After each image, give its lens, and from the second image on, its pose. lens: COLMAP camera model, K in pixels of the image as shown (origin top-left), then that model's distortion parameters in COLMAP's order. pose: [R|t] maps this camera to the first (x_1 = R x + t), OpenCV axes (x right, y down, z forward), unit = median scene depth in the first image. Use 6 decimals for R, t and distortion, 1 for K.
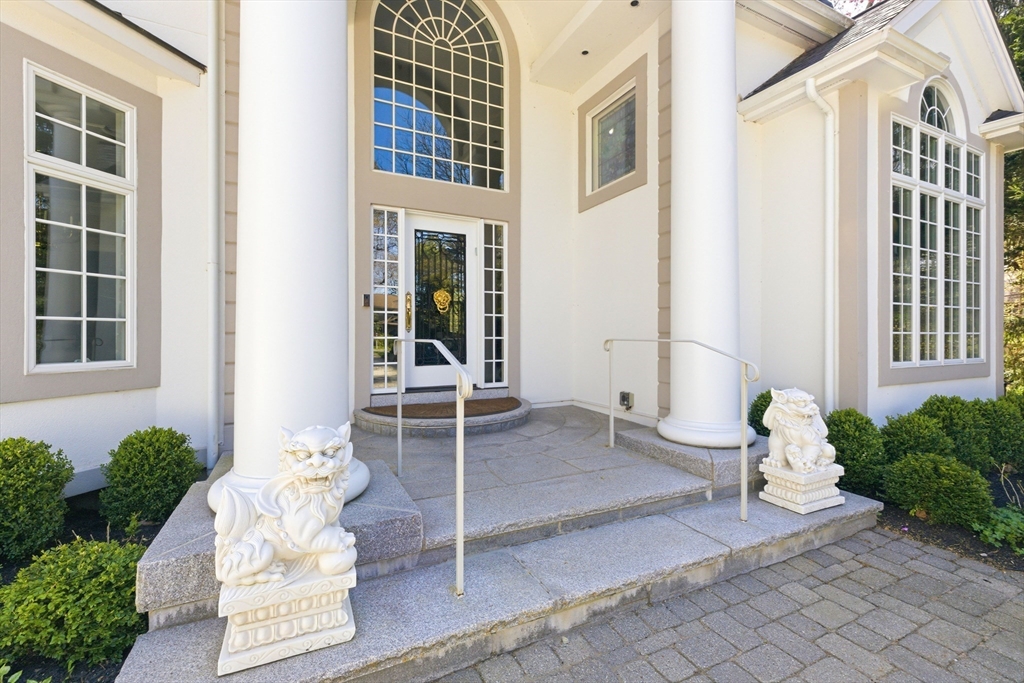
lens RADIAL K [[437.7, 0, 508.6], [0, 437.7, 335.9], [0, 0, 1]] dist [0.003949, 0.000427]
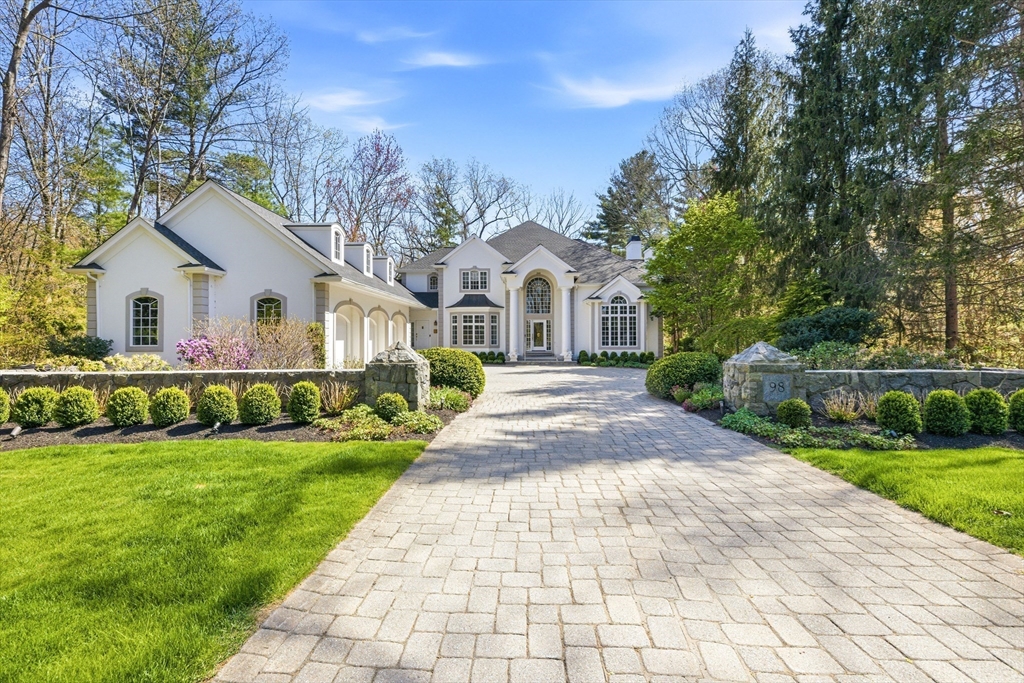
lens RADIAL K [[437.7, 0, 506.8], [0, 437.7, 326.6], [0, 0, 1]] dist [0.003949, 0.000427]
pose [[0.889884, -0.015680, -0.455916, 2.094106], [0.004447, 0.999660, -0.025701, -0.047962], [0.456164, 0.020844, 0.889651, -4.267775]]
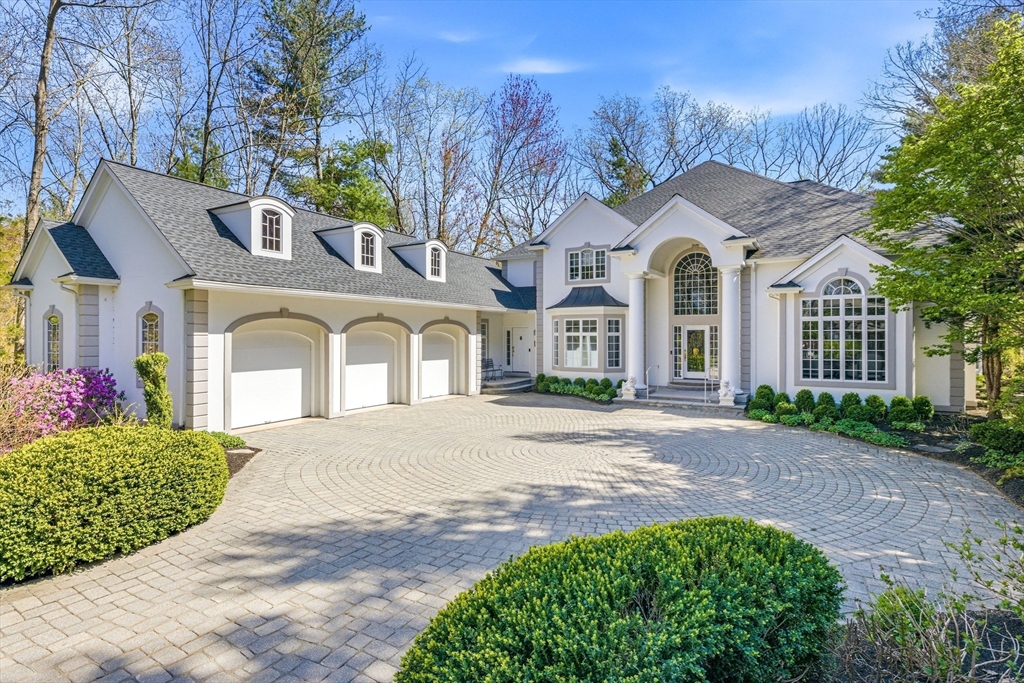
lens RADIAL K [[505.1, 0, 514.6], [0, 505.1, 334.1], [0, 0, 1]] dist [-0.003702, -0.000542]
pose [[0.553392, -0.003149, -0.832915, 2.295350], [0.002840, 0.999994, -0.001894, -0.215767], [0.832916, -0.001317, 0.553397, -2.251275]]
